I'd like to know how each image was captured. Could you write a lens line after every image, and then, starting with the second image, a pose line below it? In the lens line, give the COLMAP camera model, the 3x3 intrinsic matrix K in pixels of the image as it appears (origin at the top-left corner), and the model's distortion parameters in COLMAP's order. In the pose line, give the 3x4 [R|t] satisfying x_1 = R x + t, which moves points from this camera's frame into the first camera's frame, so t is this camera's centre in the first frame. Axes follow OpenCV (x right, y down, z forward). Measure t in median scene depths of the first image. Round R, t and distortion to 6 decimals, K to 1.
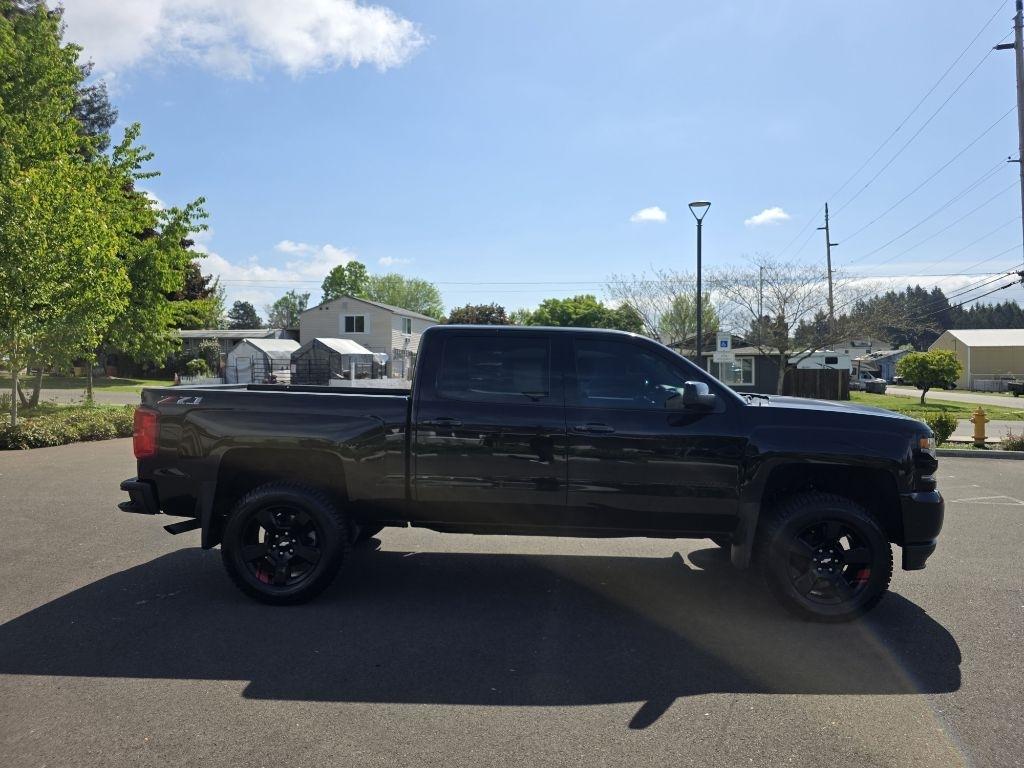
lens RADIAL K [[691.7, 0, 514.7], [0, 691.7, 379.8], [0, 0, 1]] dist [0.052097, -0.047562]
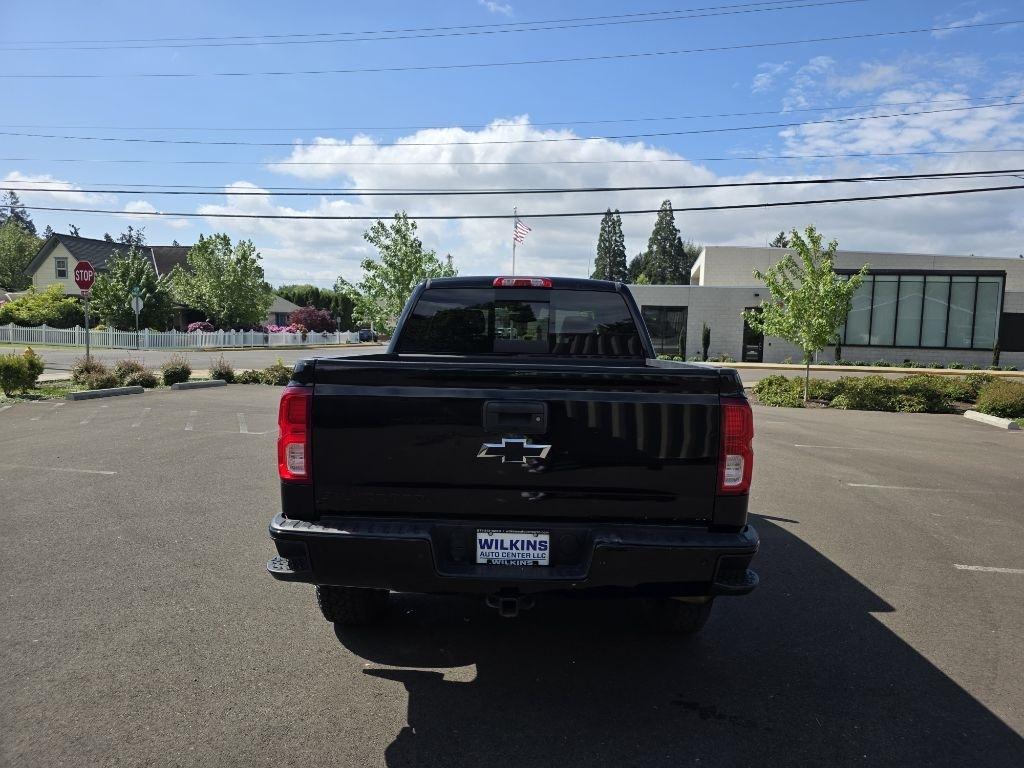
lens RADIAL K [[691.7, 0, 514.7], [0, 691.7, 379.8], [0, 0, 1]] dist [0.052097, -0.047562]
pose [[-0.027085, -0.086172, 0.995912, -0.189023], [-0.011326, 0.996240, 0.085892, -0.004408], [-0.999569, -0.008954, -0.027959, 0.208631]]
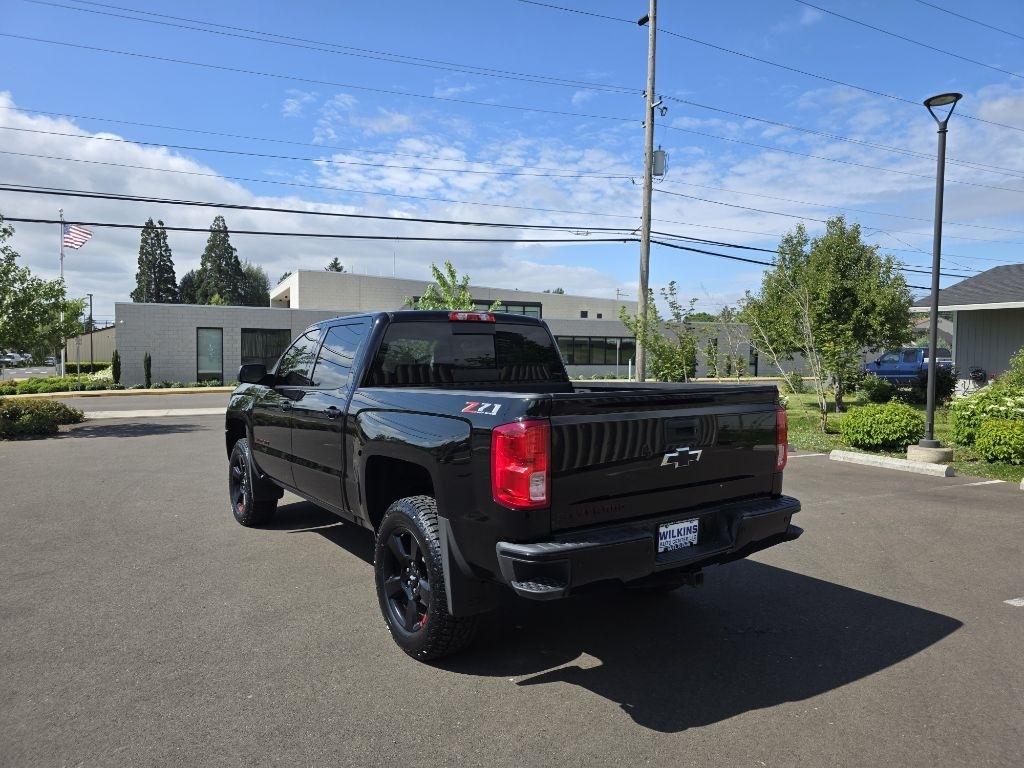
lens RADIAL K [[697.3, 0, 512.0], [0, 697.3, 384.0], [0, 0, 1]] dist [0.063209, -0.059221]
pose [[-0.608814, -0.044126, 0.792085, -0.173046], [0.002553, 0.998338, 0.057578, -0.006463], [-0.793309, 0.037076, -0.607689, 0.304983]]
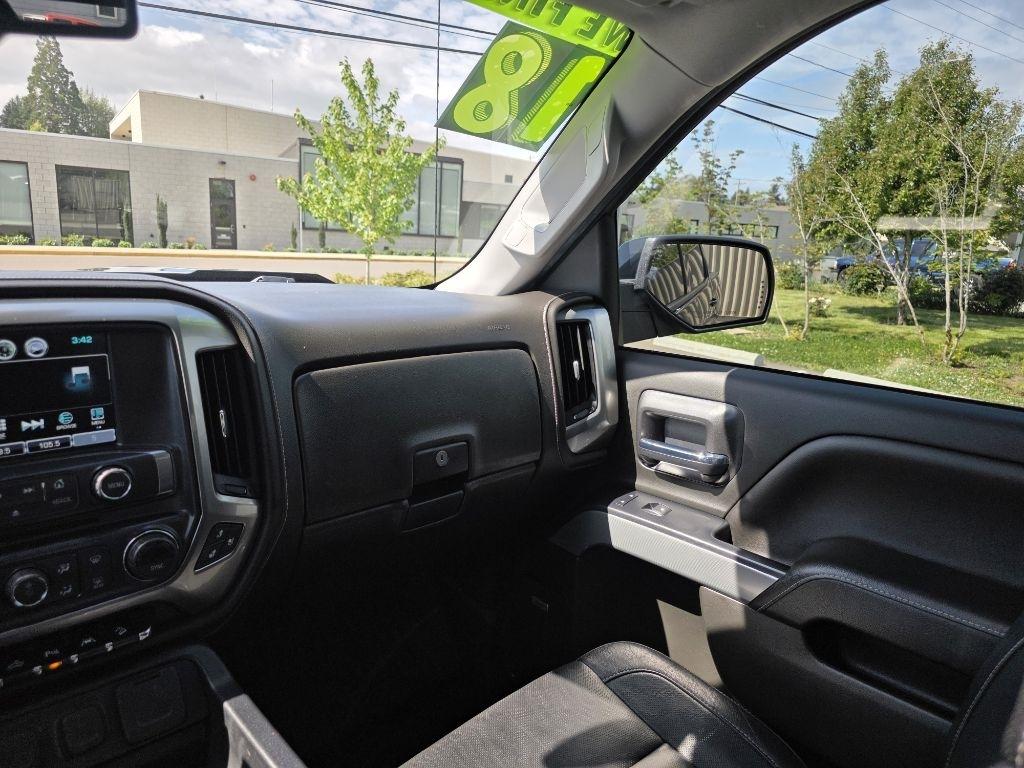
lens RADIAL K [[682.5, 0, 507.6], [0, 682.5, 388.2], [0, 0, 1]] dist [0.051825, -0.049664]
pose [[-0.719583, -0.203049, 0.664056, 0.020643], [-0.051610, 0.969288, 0.240454, 0.000050], [-0.692486, 0.138754, -0.707963, 0.202477]]
